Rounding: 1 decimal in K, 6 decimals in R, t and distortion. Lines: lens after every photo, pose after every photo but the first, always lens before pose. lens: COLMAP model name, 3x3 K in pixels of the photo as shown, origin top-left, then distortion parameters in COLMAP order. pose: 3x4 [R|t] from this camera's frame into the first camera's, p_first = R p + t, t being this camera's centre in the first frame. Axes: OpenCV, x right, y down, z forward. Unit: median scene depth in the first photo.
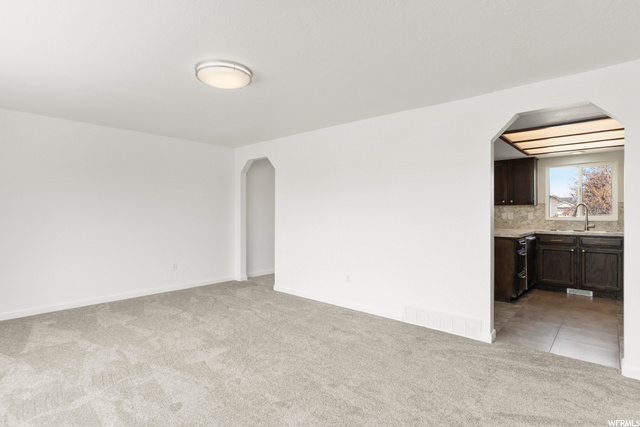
lens RADIAL K [[328.5, 0, 321.9], [0, 328.5, 210.6], [0, 0, 1]] dist [-0.001310, 0.000036]
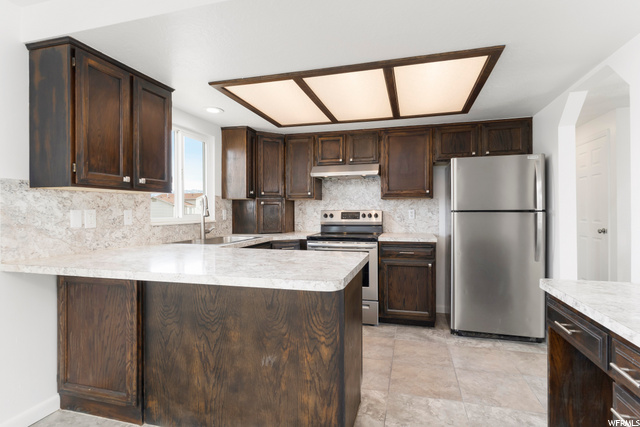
lens RADIAL K [[328.5, 0, 321.9], [0, 328.5, 210.6], [0, 0, 1]] dist [-0.001310, 0.000036]
pose [[-0.428558, 0.000096, 0.903514, 0.161727], [-0.002239, 0.999997, -0.001168, 0.008355], [-0.903512, -0.002524, -0.428556, 1.164270]]
